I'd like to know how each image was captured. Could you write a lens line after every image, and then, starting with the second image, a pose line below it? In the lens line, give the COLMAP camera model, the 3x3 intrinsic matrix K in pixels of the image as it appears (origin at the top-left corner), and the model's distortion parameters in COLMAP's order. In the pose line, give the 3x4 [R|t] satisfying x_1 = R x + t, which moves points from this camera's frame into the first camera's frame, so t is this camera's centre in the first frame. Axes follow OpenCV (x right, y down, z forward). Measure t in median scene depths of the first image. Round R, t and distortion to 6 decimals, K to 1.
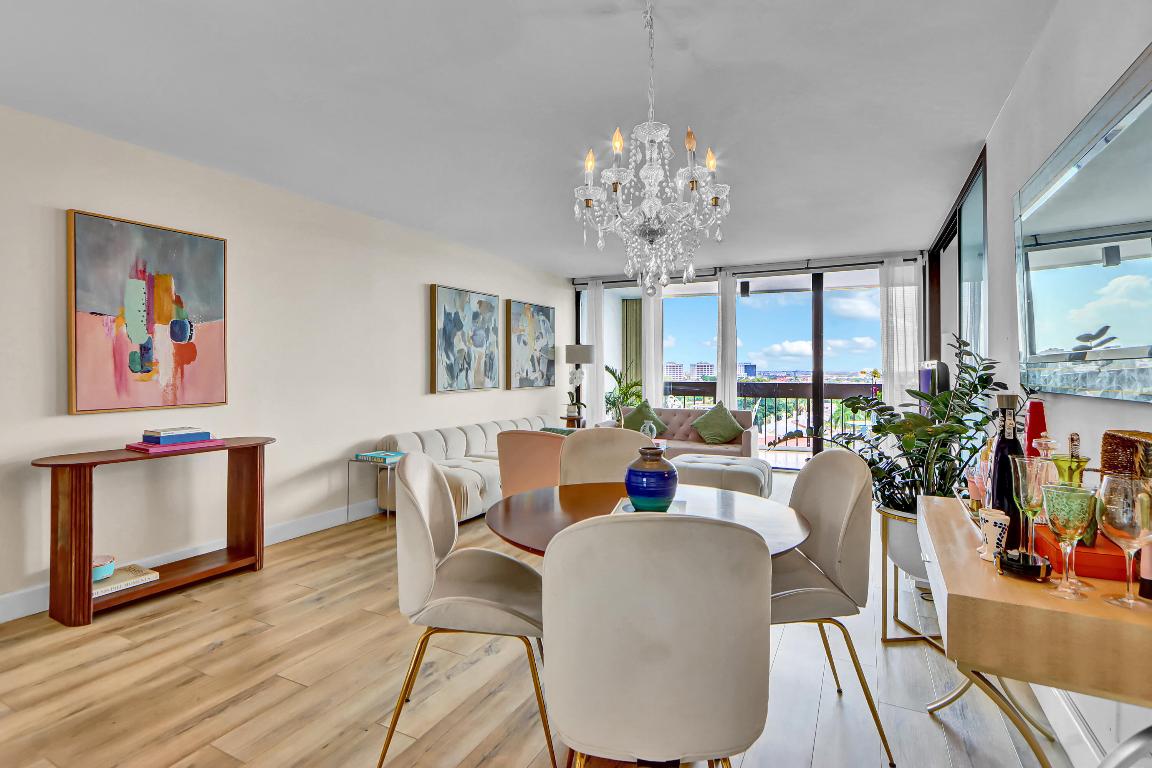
lens RADIAL K [[553.9, 0, 578.0], [0, 553.9, 366.4], [0, 0, 1]] dist [-0.007547, 0.000117]
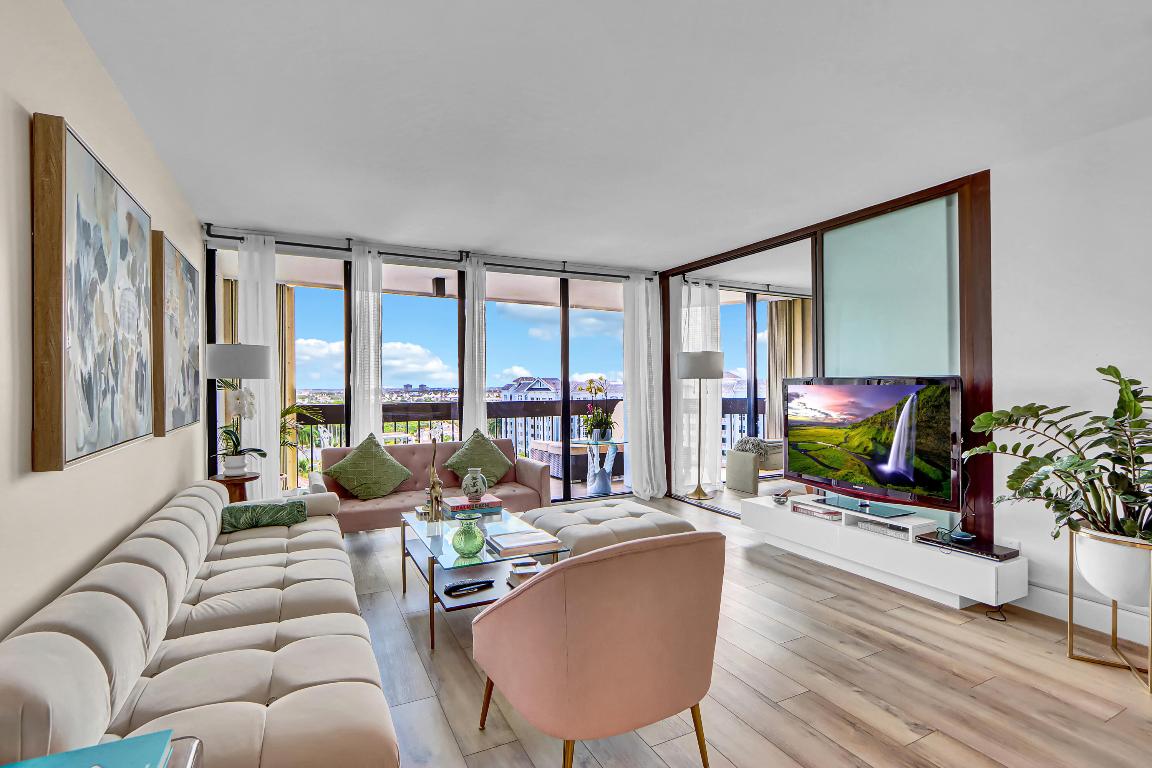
lens RADIAL K [[532.2, 0, 576.0], [0, 532.2, 384.0], [0, 0, 1]] dist [-0.021116, -0.000018]
pose [[0.588155, -0.004805, 0.808734, -0.304052], [0.005147, 0.999984, 0.002197, 0.001736], [-0.808732, 0.002870, 0.588171, 0.556018]]
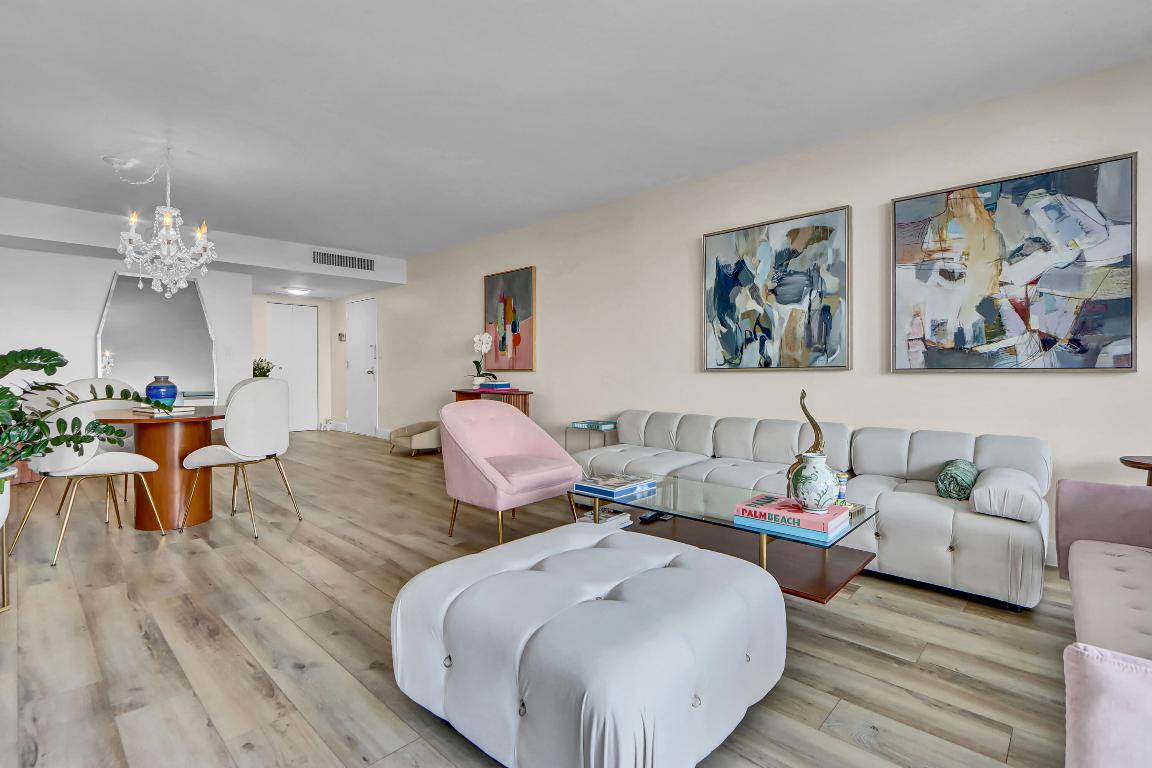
lens RADIAL K [[532.2, 0, 576.0], [0, 532.2, 384.0], [0, 0, 1]] dist [-0.021116, -0.000018]
pose [[-0.274769, 0.020735, -0.961287, 0.505697], [0.002351, 0.999779, 0.020894, 0.048002], [0.961507, 0.003481, -0.274758, 0.970498]]
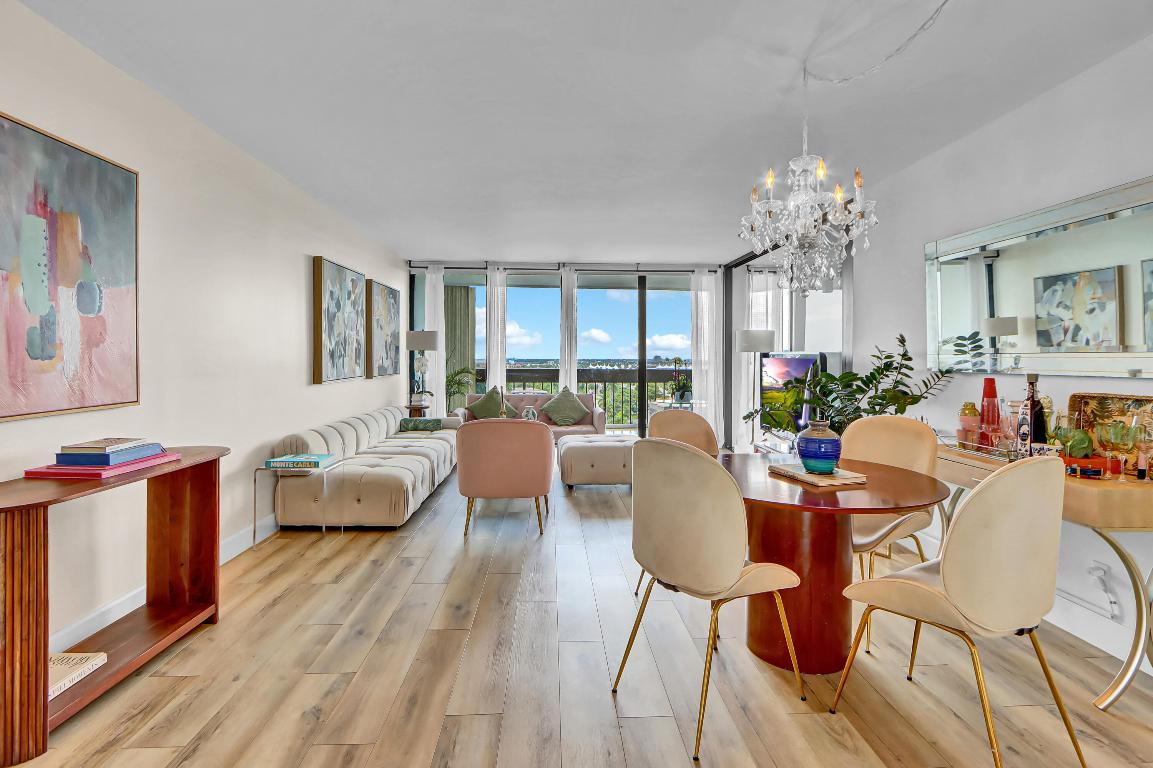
lens RADIAL K [[542.1, 0, 572.1], [0, 542.1, 360.1], [0, 0, 1]] dist [-0.001941, 0.000157]
pose [[0.872105, 0.000546, 0.489319, -0.308889], [-0.006495, 0.999924, 0.010459, 0.000681], [-0.489277, -0.012300, 0.872042, 0.072615]]
